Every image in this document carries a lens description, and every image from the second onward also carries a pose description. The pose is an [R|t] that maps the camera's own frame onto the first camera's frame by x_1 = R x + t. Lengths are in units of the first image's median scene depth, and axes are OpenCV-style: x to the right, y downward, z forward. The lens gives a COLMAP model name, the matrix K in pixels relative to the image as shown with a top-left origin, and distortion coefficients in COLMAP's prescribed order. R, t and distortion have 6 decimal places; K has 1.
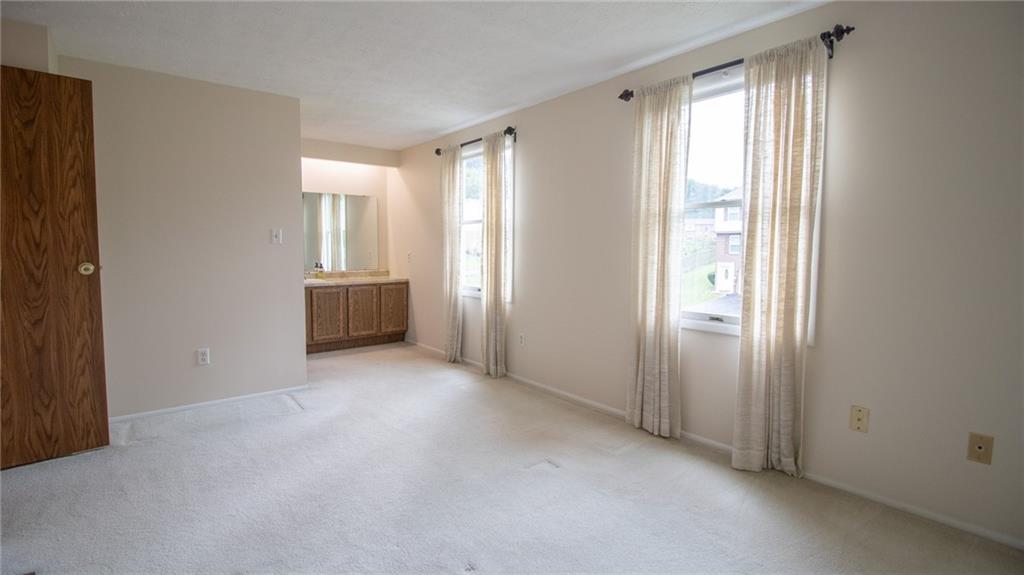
lens RADIAL K [[474.1, 0, 511.4], [0, 474.1, 282.3], [0, 0, 1]] dist [-0.014922, -0.002206]
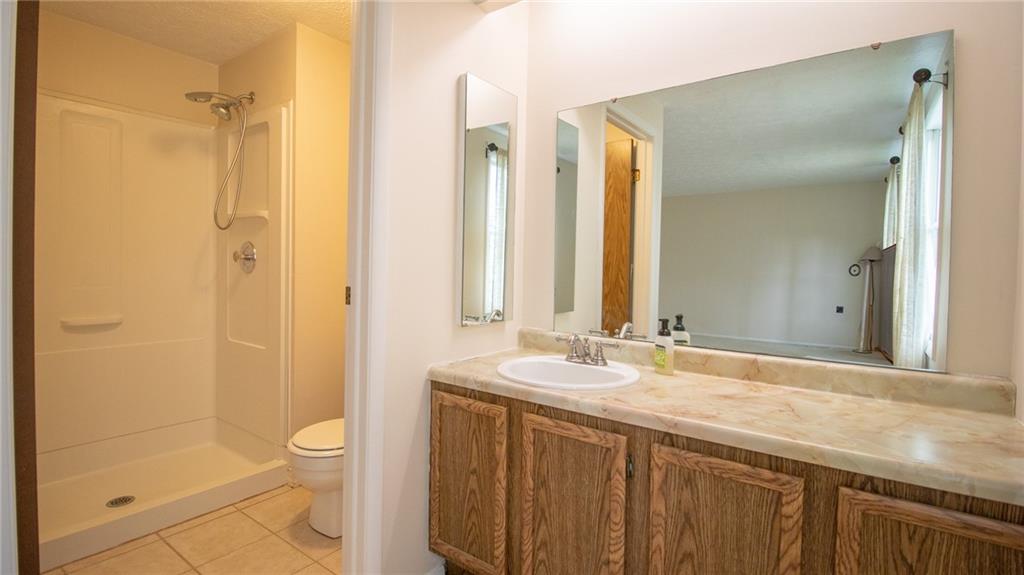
lens RADIAL K [[474.1, 0, 509.8], [0, 474.1, 280.8], [0, 0, 1]] dist [-0.014922, -0.002206]
pose [[0.232330, 0.025728, -0.972297, -0.149204], [-0.084038, 0.996443, 0.006286, -0.060473], [0.969000, 0.080250, 0.233665, 0.886297]]
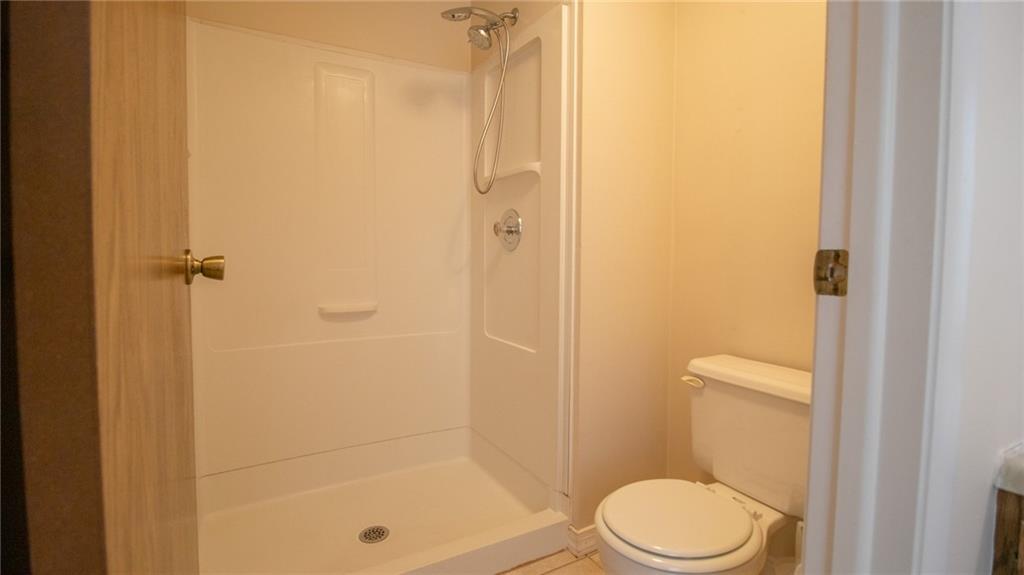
lens RADIAL K [[474.1, 0, 512.9], [0, 474.1, 286.2], [0, 0, 1]] dist [-0.014922, -0.002206]
pose [[-0.181762, 0.054513, -0.981830, -0.307922], [-0.076910, 0.994615, 0.069461, -0.042120], [0.980330, 0.088138, -0.176591, 0.812666]]
